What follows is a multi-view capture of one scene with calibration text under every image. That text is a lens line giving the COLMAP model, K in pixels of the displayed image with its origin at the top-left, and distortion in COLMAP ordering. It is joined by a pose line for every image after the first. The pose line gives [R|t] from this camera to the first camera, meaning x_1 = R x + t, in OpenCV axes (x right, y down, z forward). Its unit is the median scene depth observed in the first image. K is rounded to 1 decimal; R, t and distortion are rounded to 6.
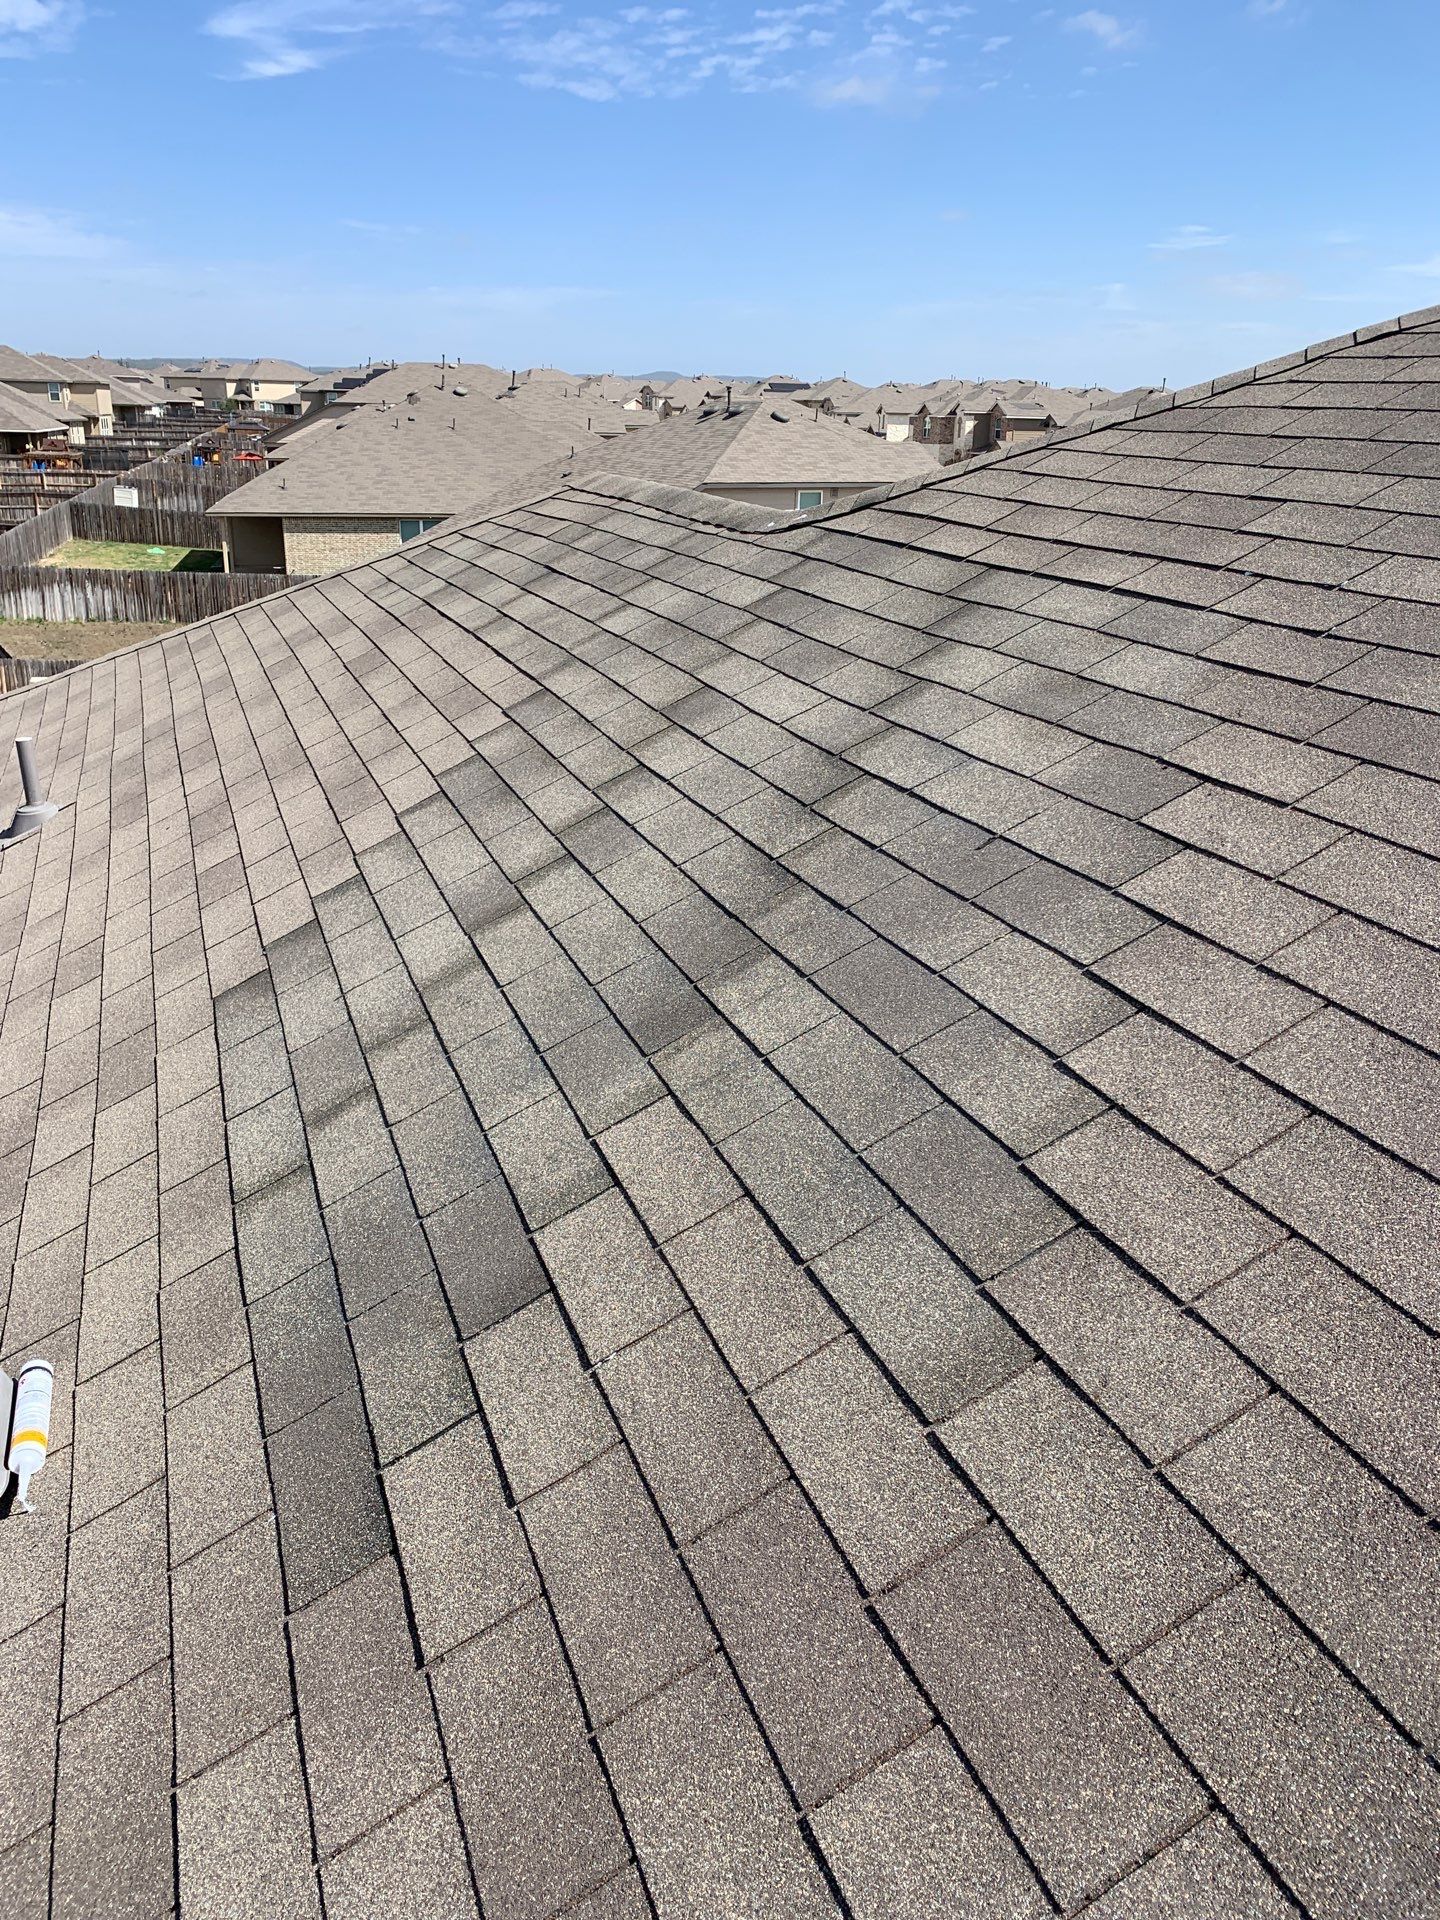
lens RADIAL K [[1474.9, 0, 731.9], [0, 1474.9, 930.5], [0, 0, 1]] dist [0.013773, -0.016007]
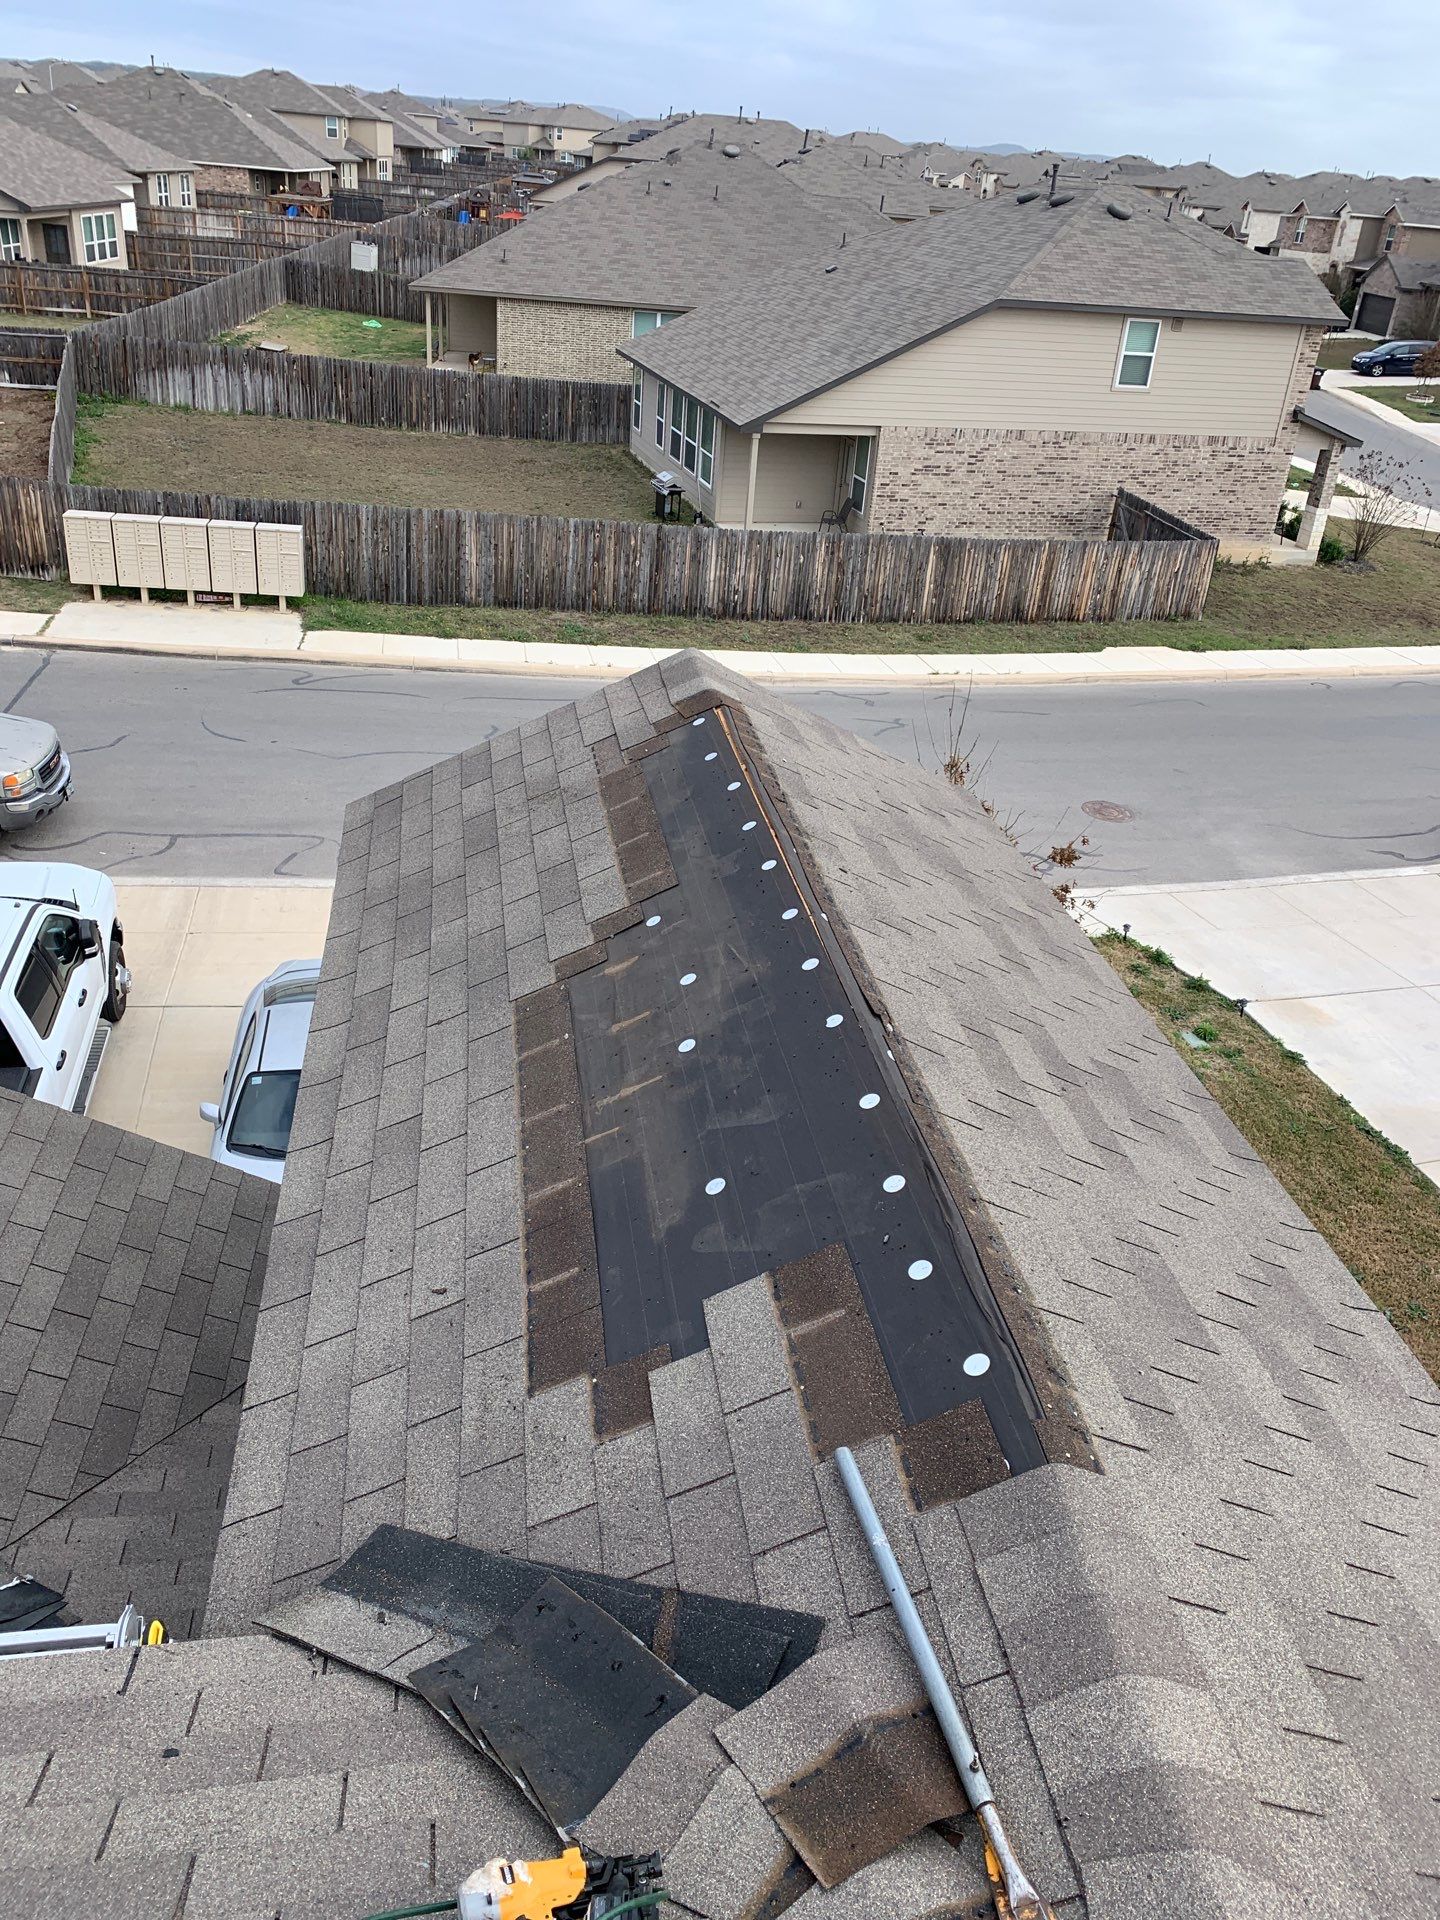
lens RADIAL K [[1474.9, 0, 736.2], [0, 1474.9, 940.3], [0, 0, 1]] dist [0.013773, -0.016007]
pose [[0.978014, 0.141541, -0.153148, 0.007369], [-0.119572, 0.982291, 0.144246, -0.052225], [0.170852, -0.122762, 0.977619, 0.141534]]
